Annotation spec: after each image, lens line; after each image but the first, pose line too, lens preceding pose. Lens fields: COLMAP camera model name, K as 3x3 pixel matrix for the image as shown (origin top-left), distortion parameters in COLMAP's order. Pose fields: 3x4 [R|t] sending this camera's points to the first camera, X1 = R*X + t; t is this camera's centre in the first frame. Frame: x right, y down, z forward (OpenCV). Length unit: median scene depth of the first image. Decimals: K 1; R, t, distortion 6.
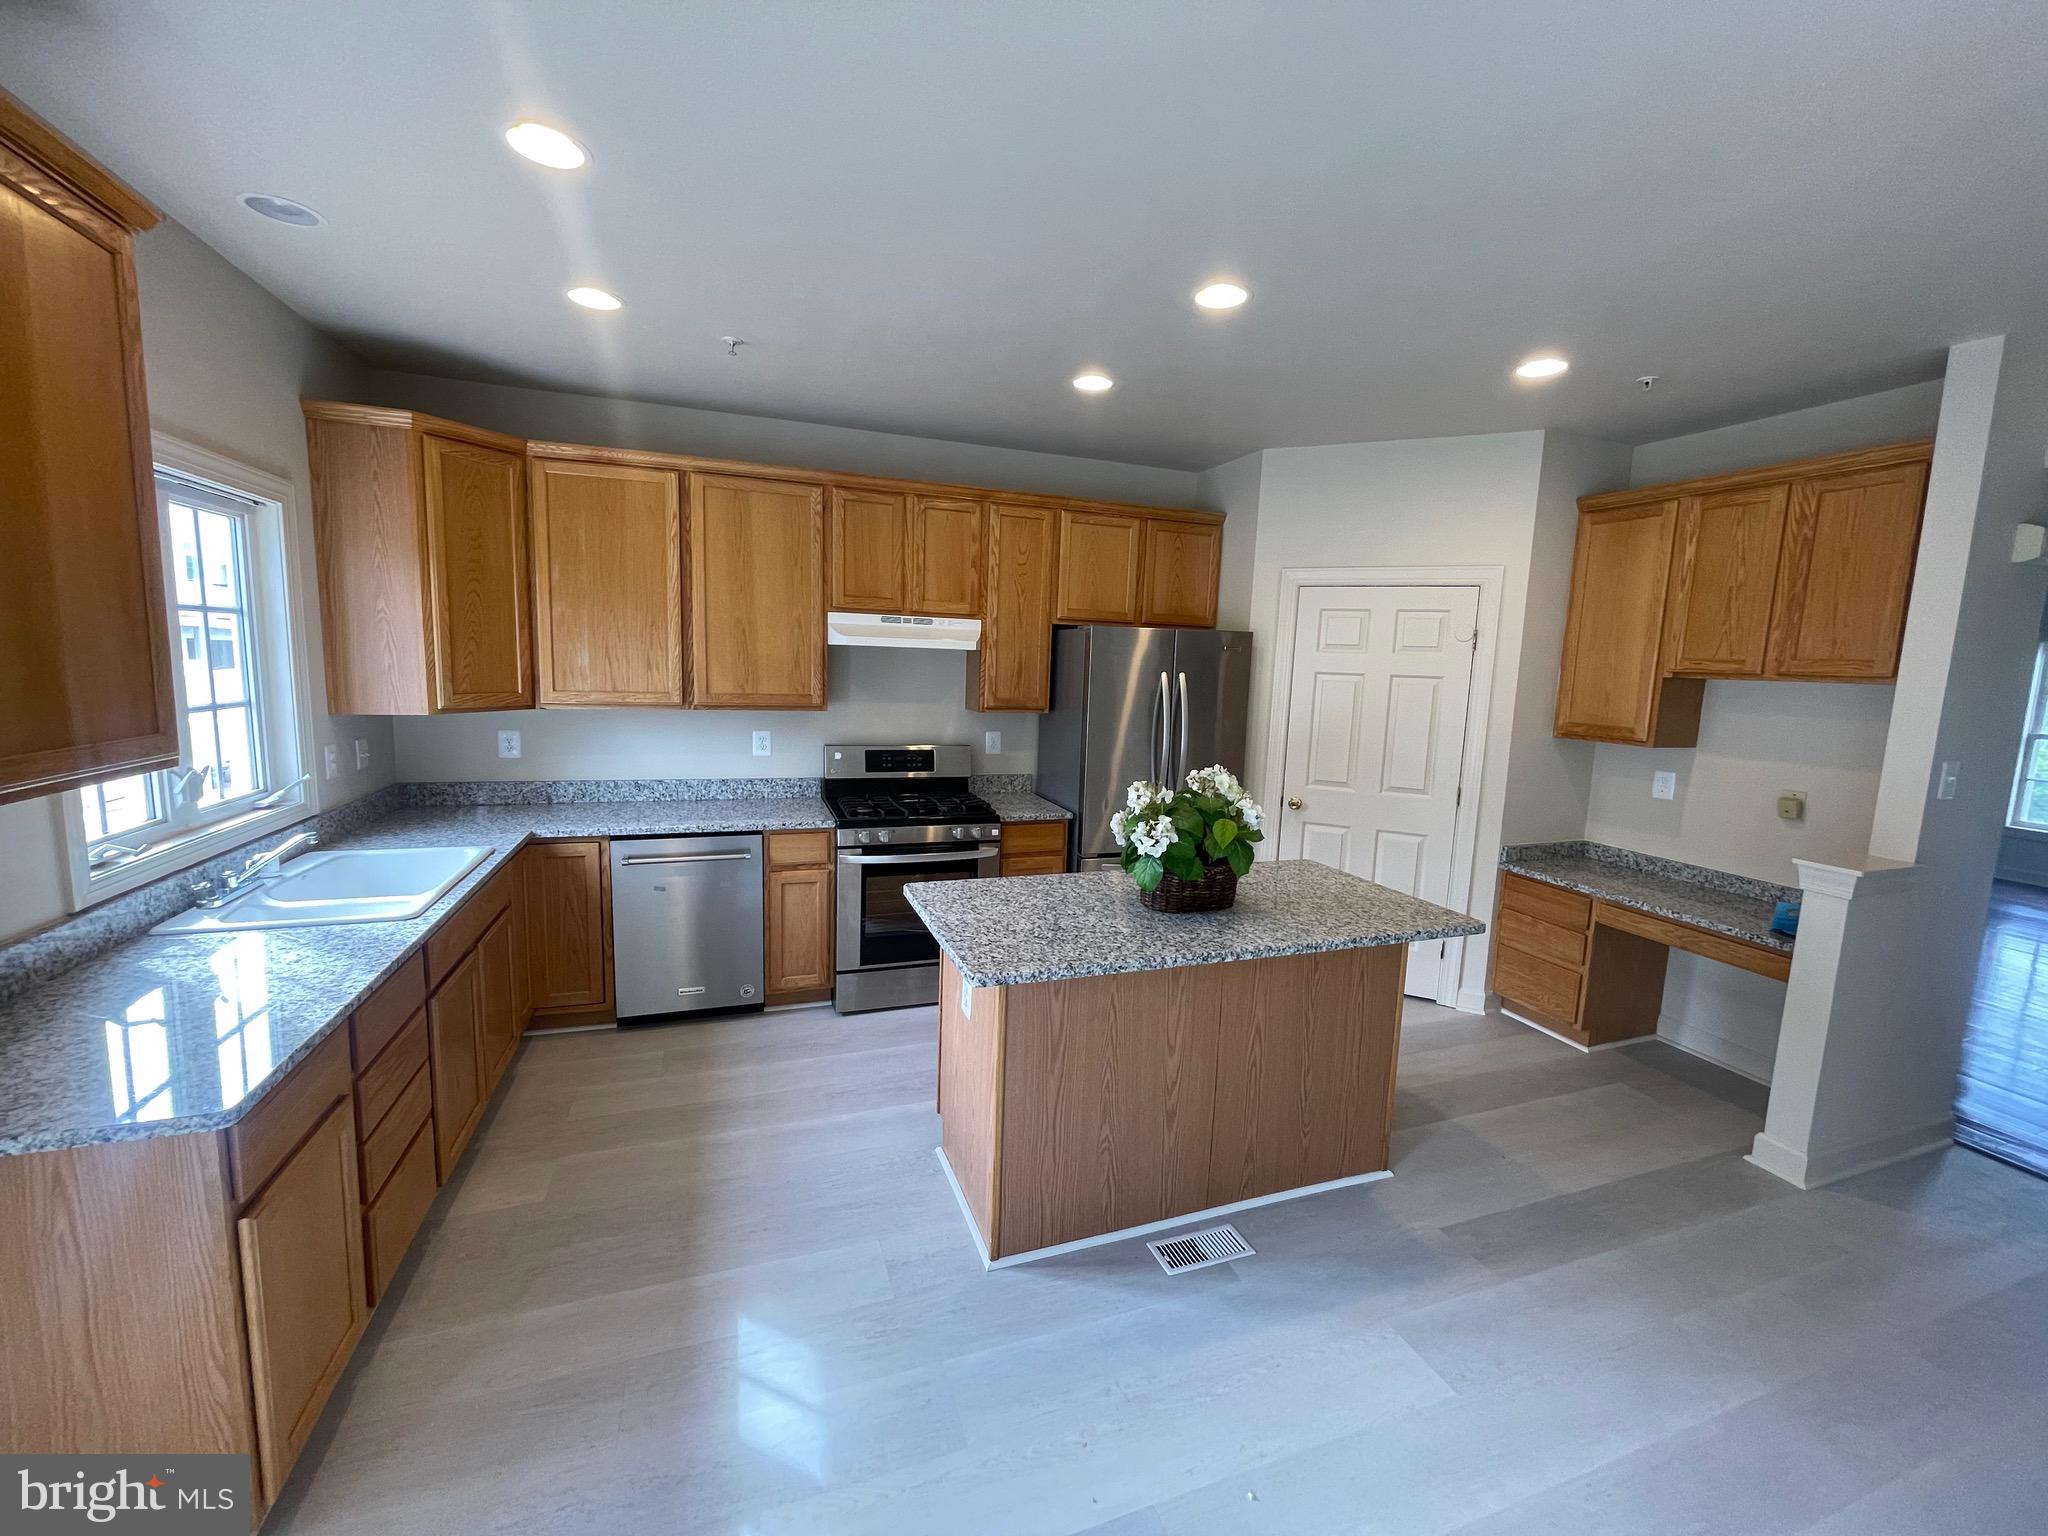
lens RADIAL K [[818.5, 0, 1036.1], [0, 818.5, 762.6], [0, 0, 1]] dist [0.009542, -0.003157]
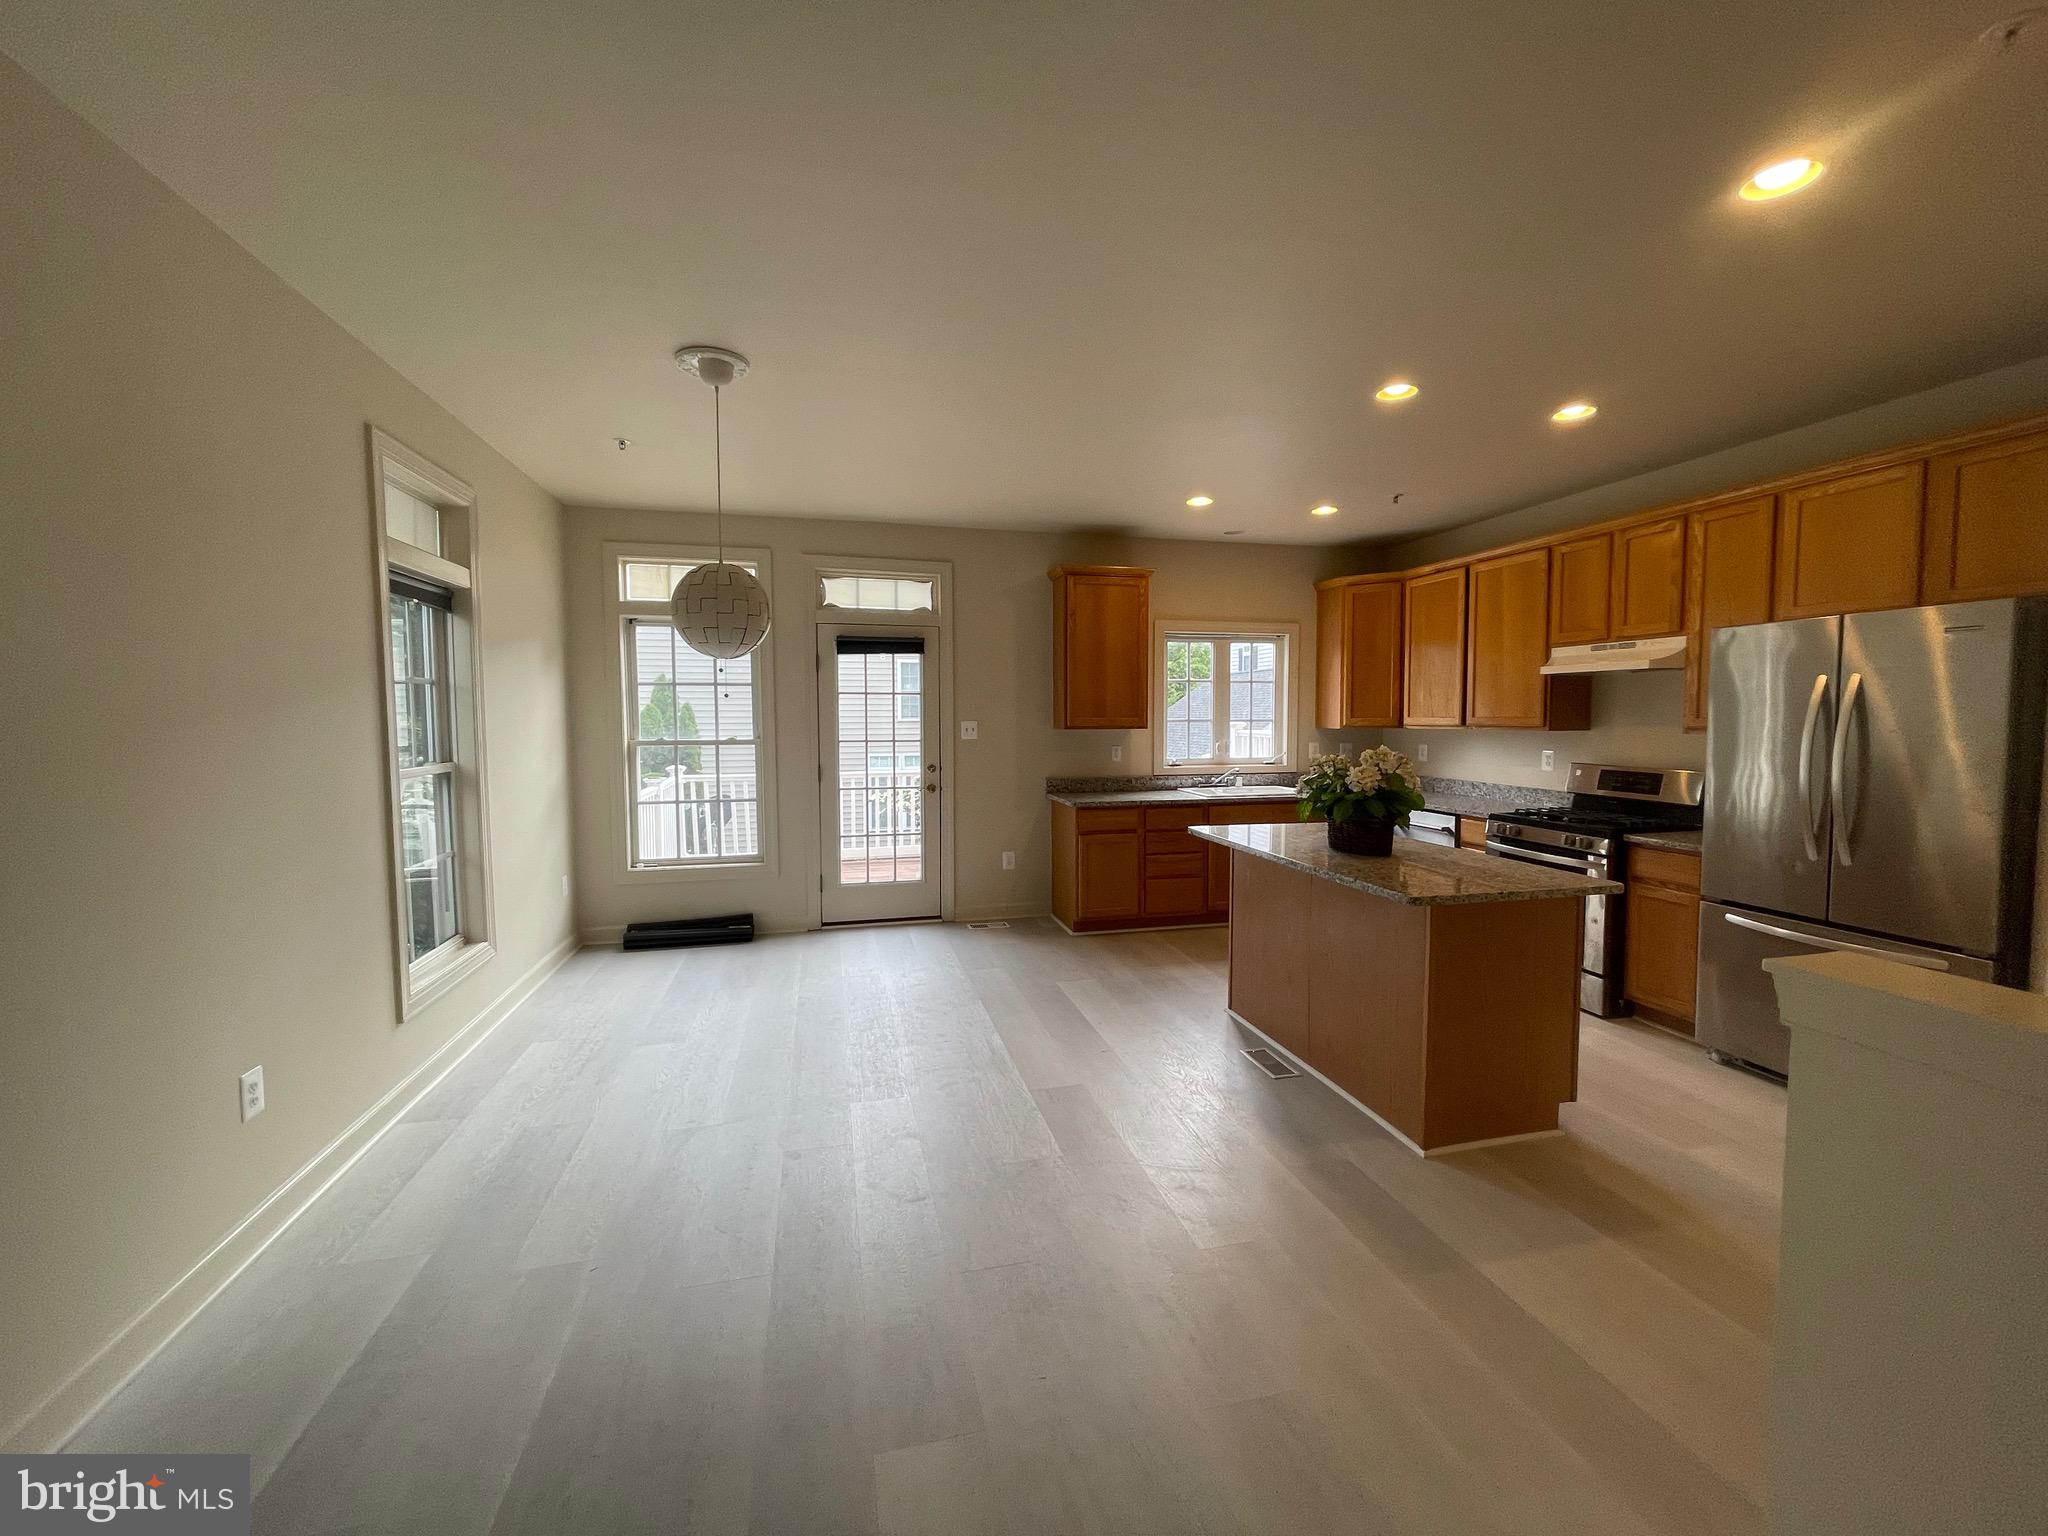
lens RADIAL K [[818.5, 0, 1036.1], [0, 818.5, 762.6], [0, 0, 1]] dist [0.009542, -0.003157]
pose [[-0.094577, 0.027228, -0.995145, 1.072783], [-0.128297, 0.990956, 0.039307, 0.032933], [0.987216, 0.131392, -0.090228, 0.410656]]
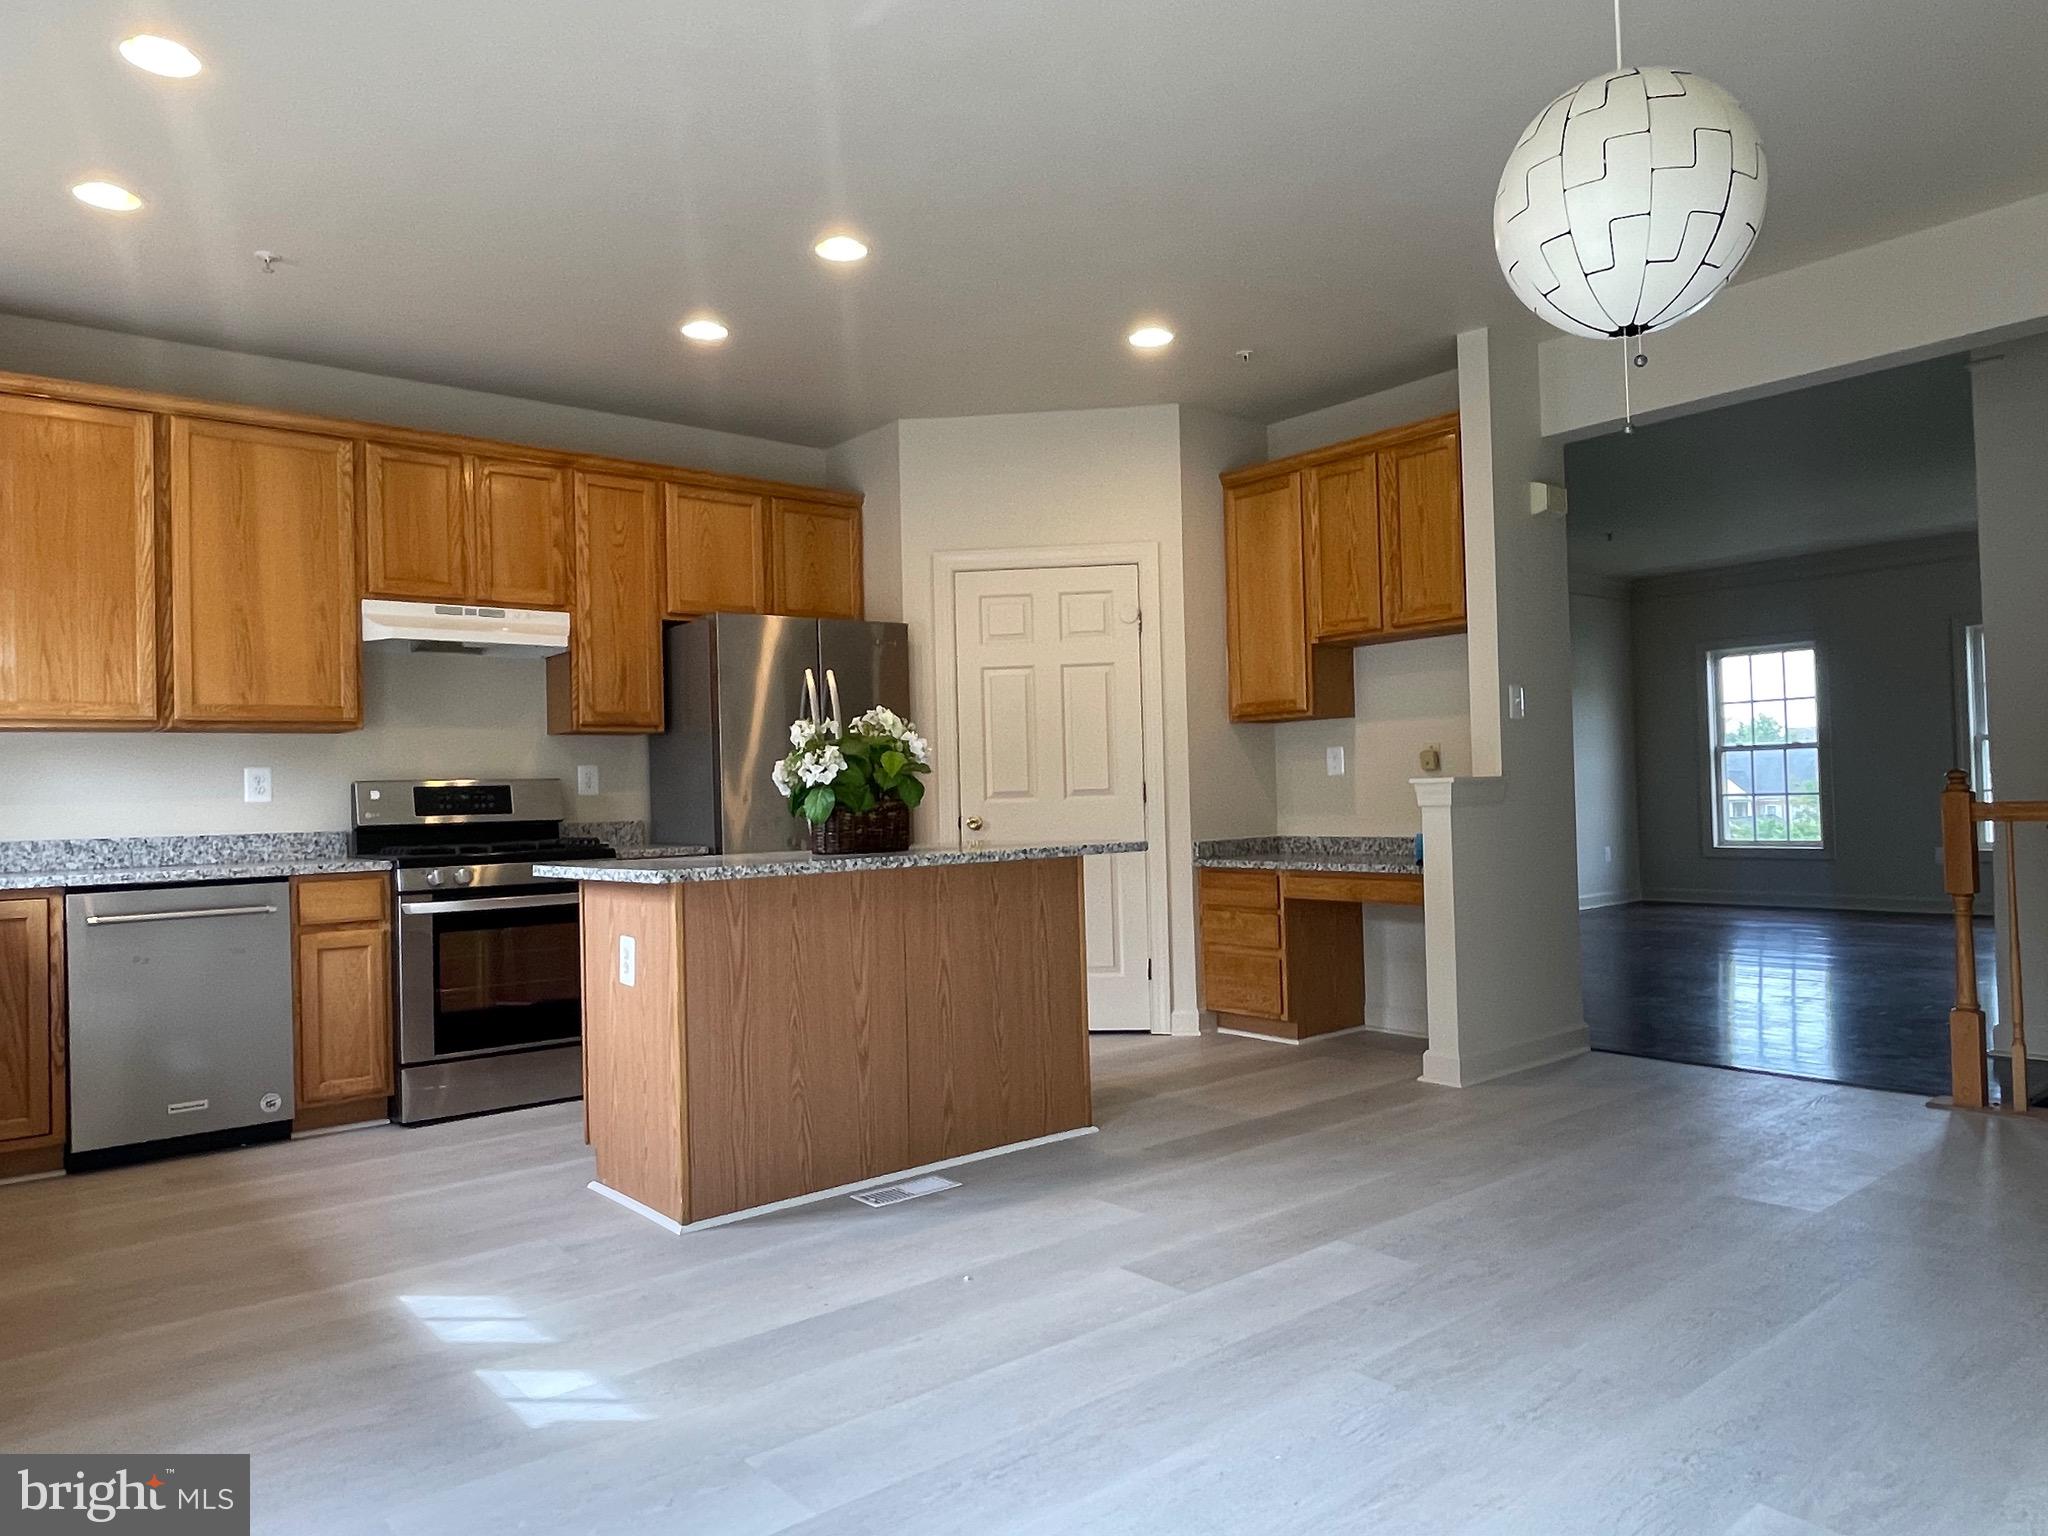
lens RADIAL K [[1324.2, 0, 1020.2], [0, 1324.2, 768.4], [0, 0, 1]] dist [0.020006, -0.020024]
pose [[0.943745, -0.055734, 0.325944, -0.093243], [0.102061, 0.986664, -0.126798, 0.201766], [-0.314530, 0.152931, 0.936847, -0.347474]]
